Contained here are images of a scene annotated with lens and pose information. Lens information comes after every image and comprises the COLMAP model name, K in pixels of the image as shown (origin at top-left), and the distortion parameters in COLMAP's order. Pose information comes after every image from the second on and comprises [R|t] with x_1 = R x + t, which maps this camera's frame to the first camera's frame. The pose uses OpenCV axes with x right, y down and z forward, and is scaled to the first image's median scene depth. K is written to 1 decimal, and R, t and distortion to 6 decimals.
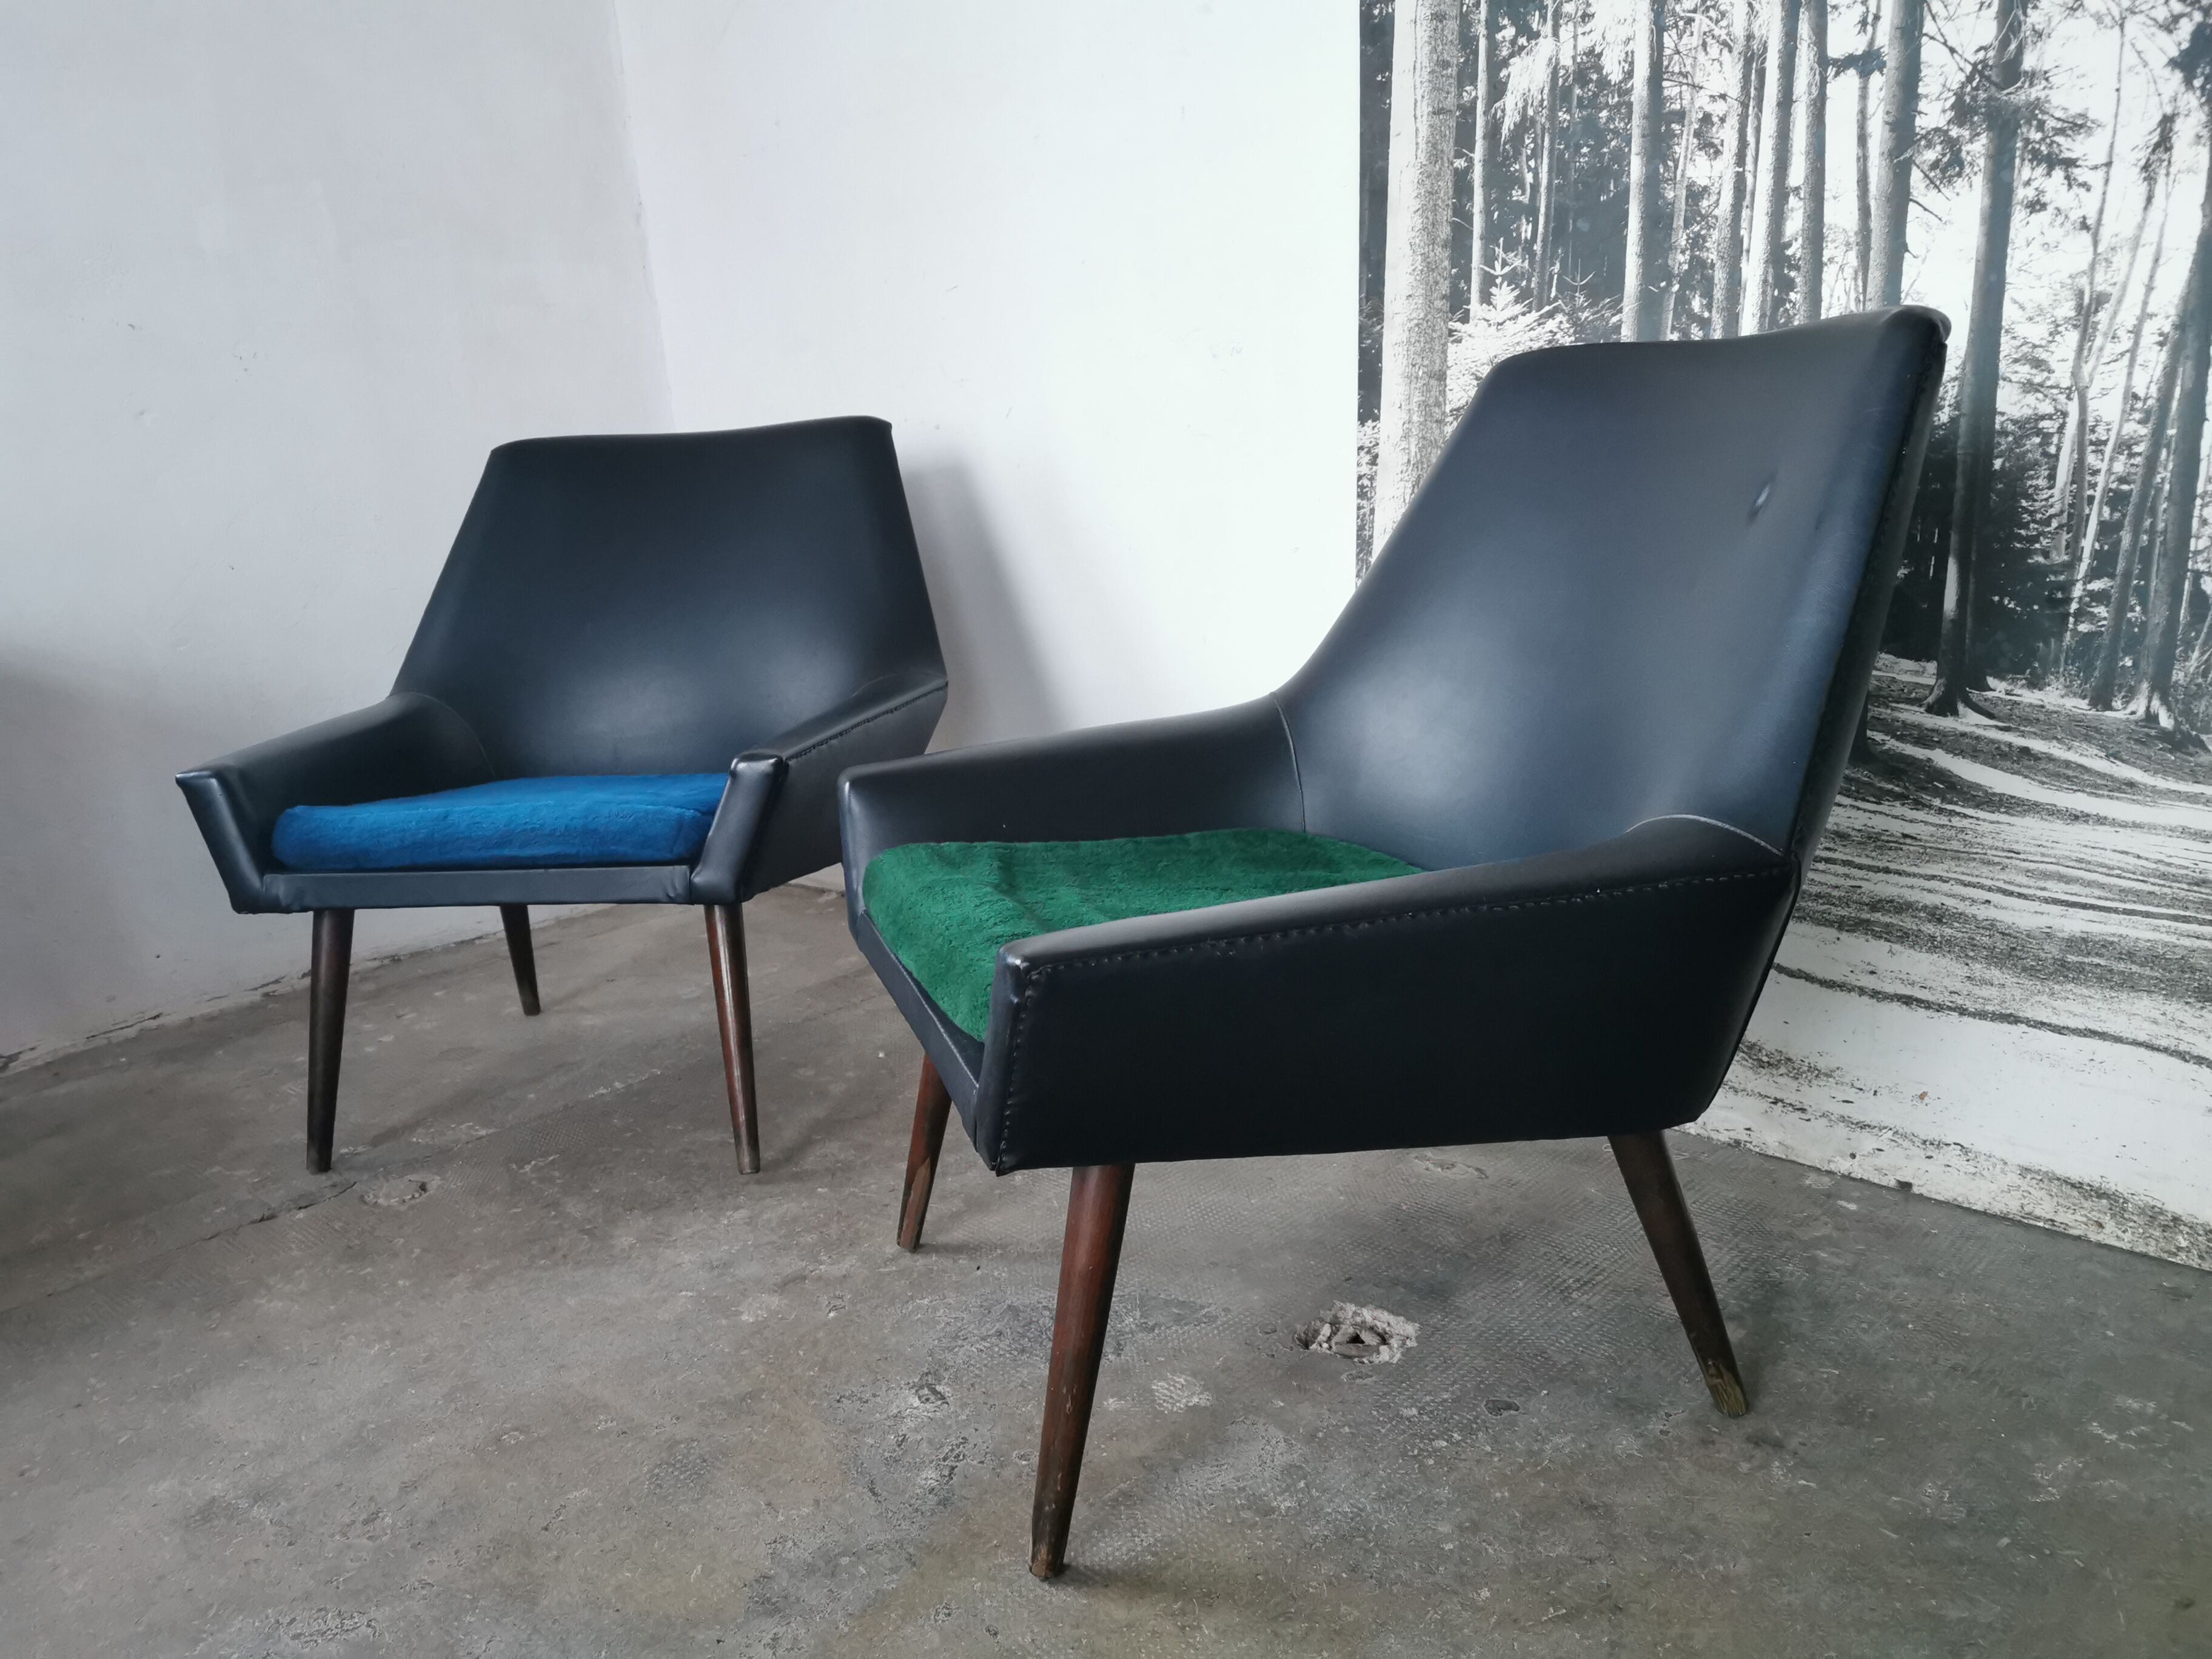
lens RADIAL K [[1701.4, 0, 1103.4], [0, 1701.4, 846.3], [0, 0, 1]] dist [0.067425, -0.101621]
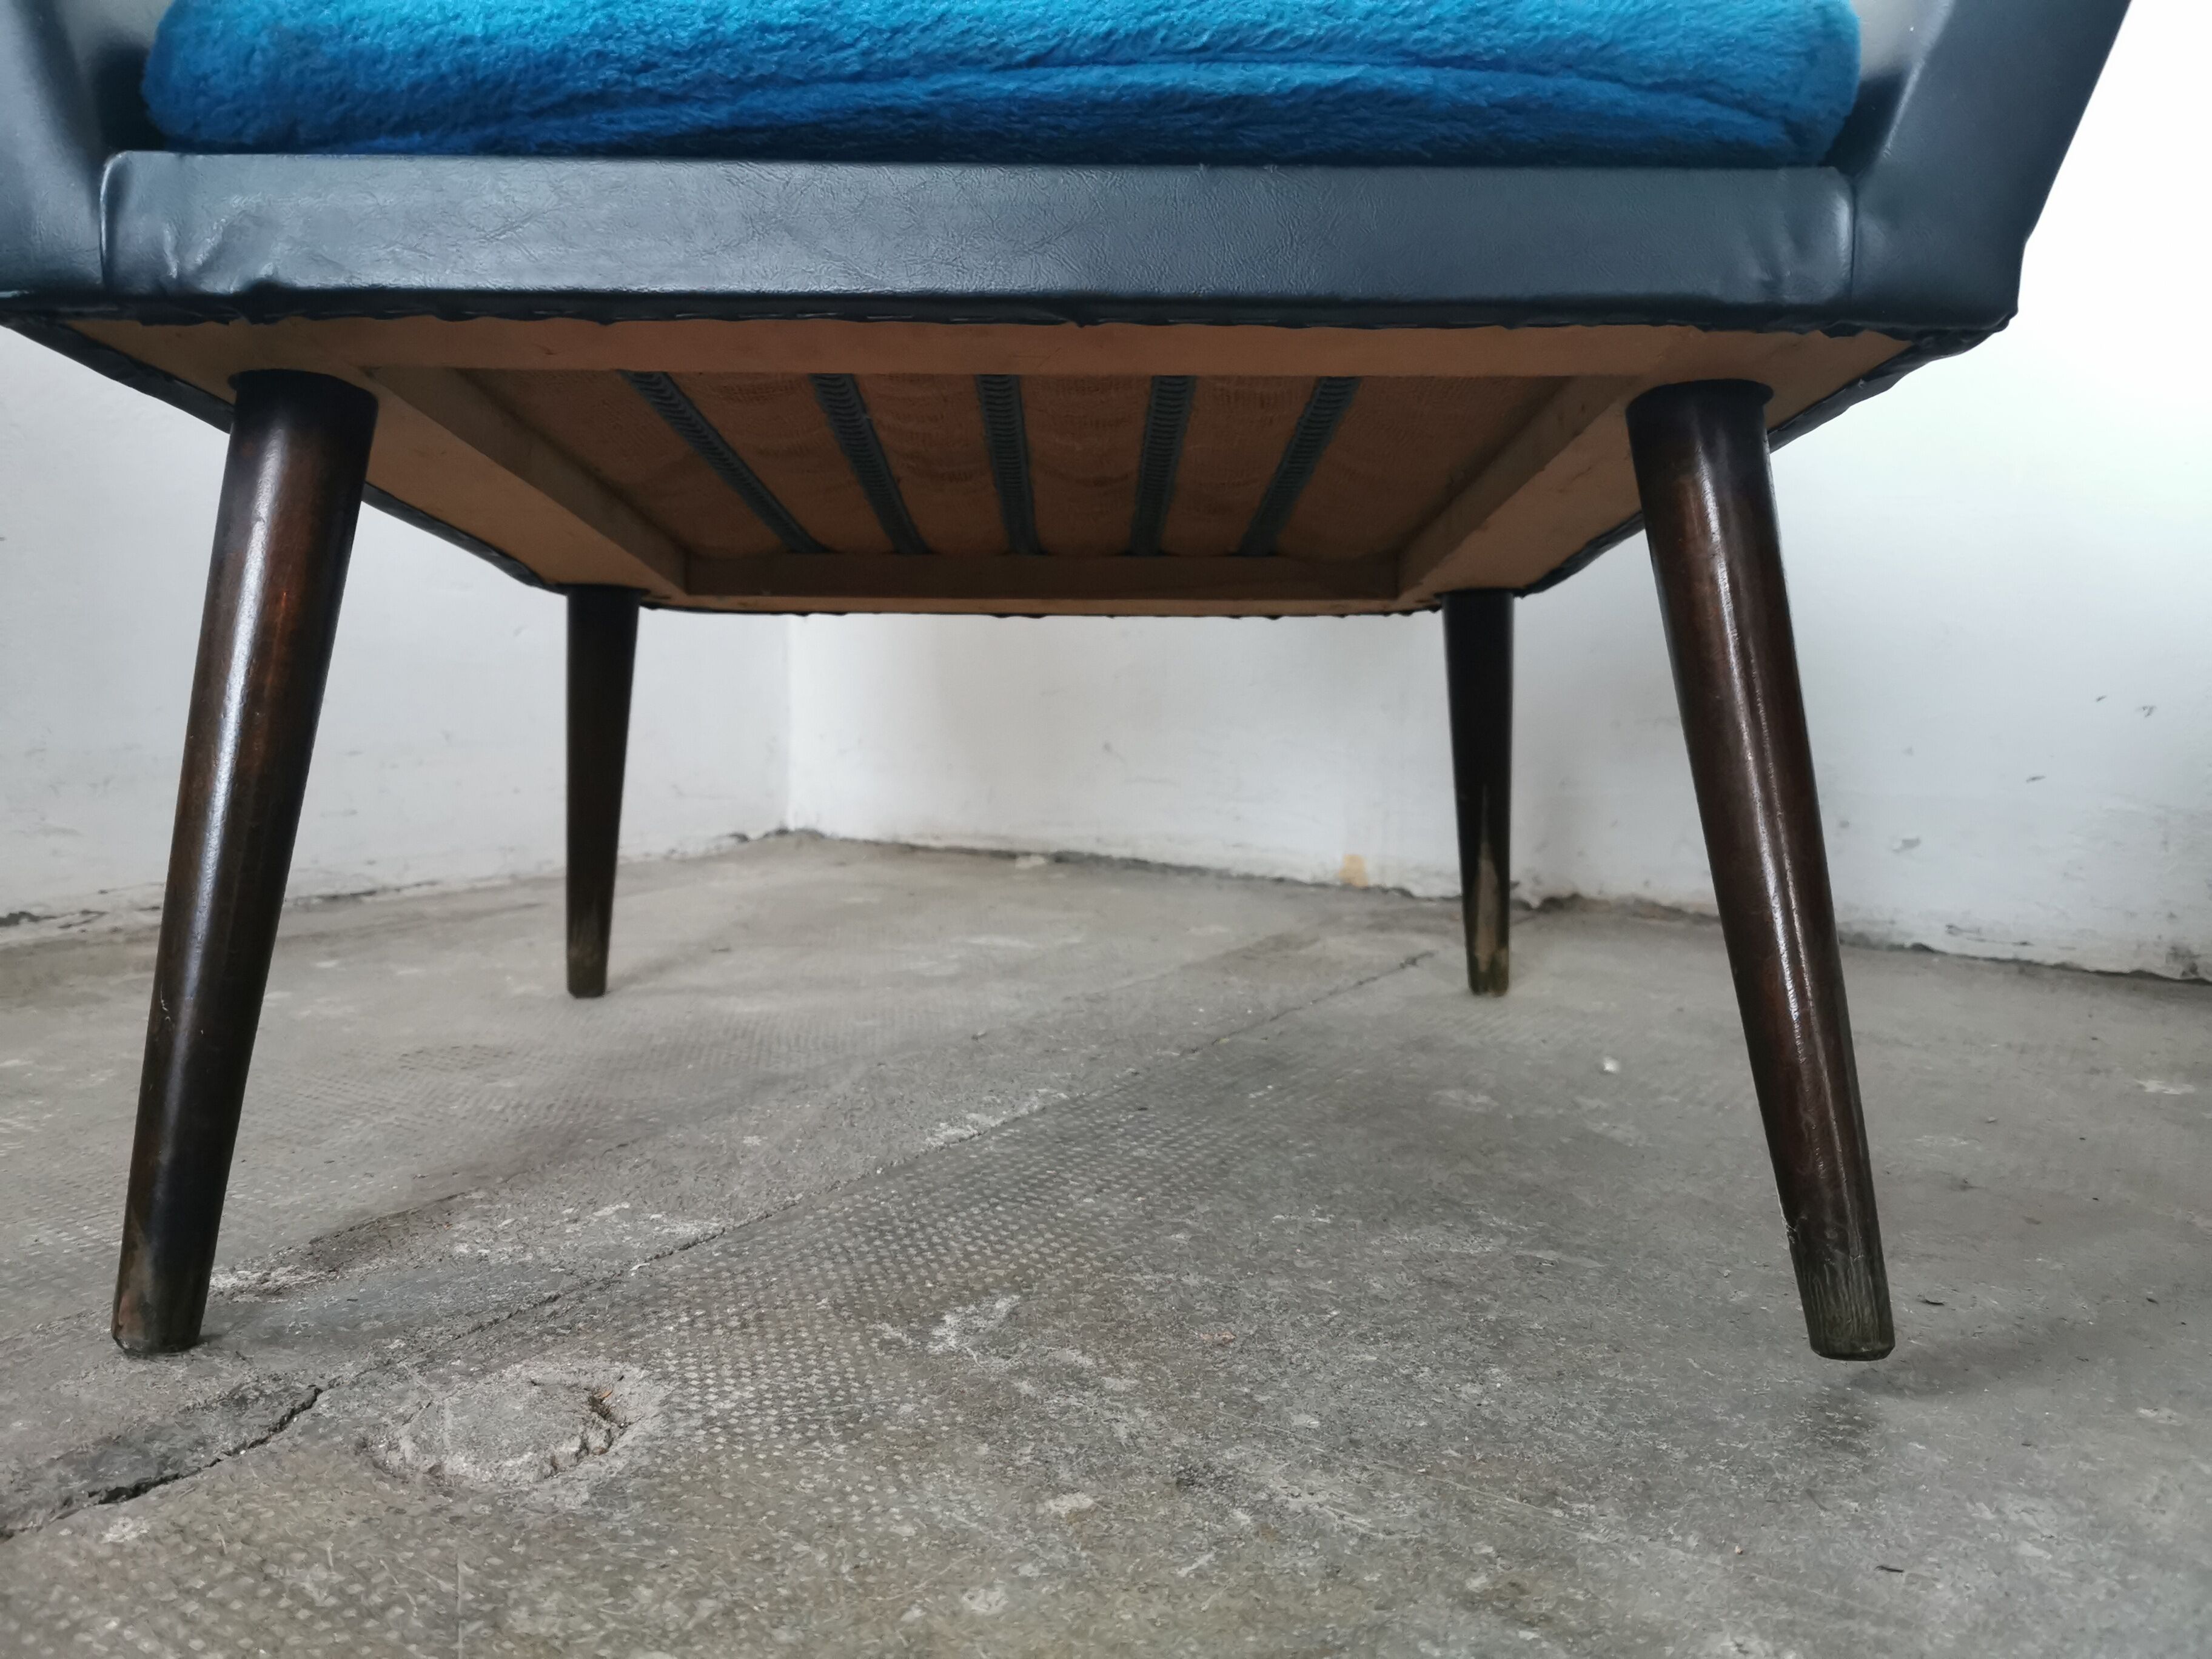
lens RADIAL K [[1701.4, 0, 1086.4], [0, 1701.4, 814.3], [0, 0, 1]] dist [0.067425, -0.101621]
pose [[0.983383, 0.055792, 0.172757, -0.401414], [-0.031188, 0.989377, -0.141988, 0.154238], [-0.178844, 0.134241, 0.974676, 0.770967]]
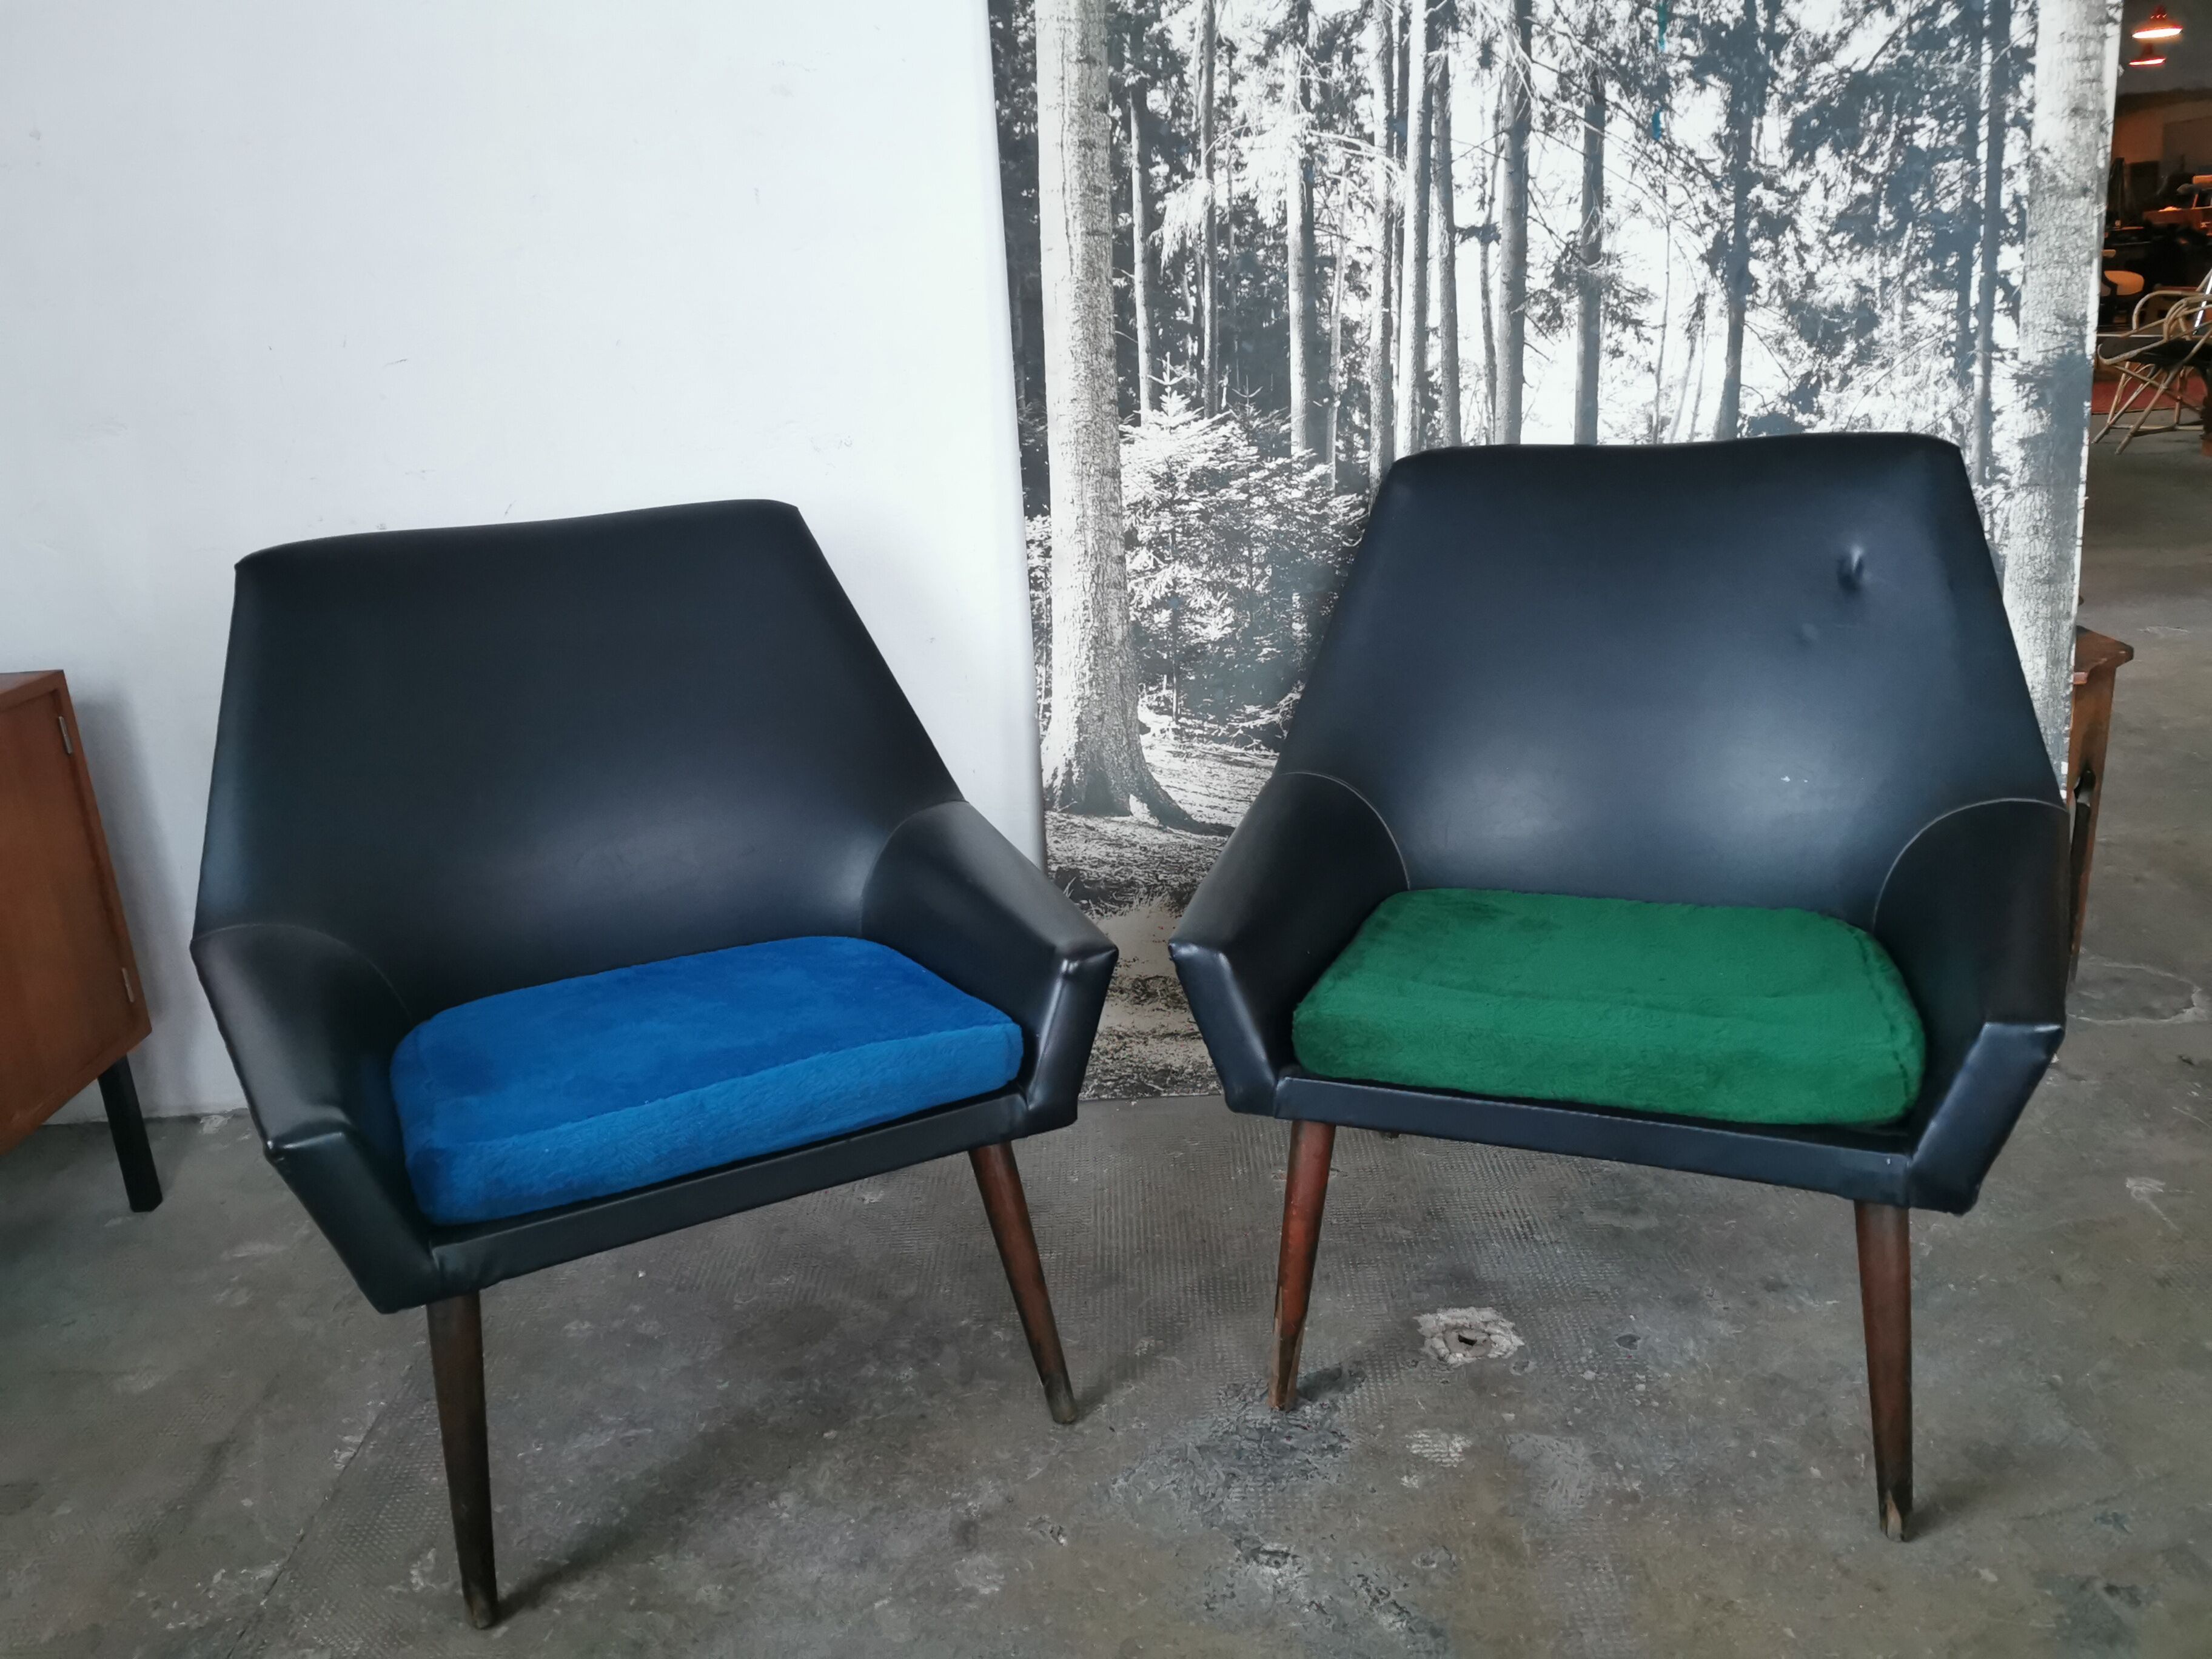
lens RADIAL K [[1701.4, 0, 1088.0], [0, 1701.4, 820.5], [0, 0, 1]] dist [0.067425, -0.101621]
pose [[0.724626, -0.186416, 0.663451, -0.614477], [0.179251, 0.980567, 0.079741, -0.161380], [-0.665422, 0.061142, 0.743959, 0.241750]]
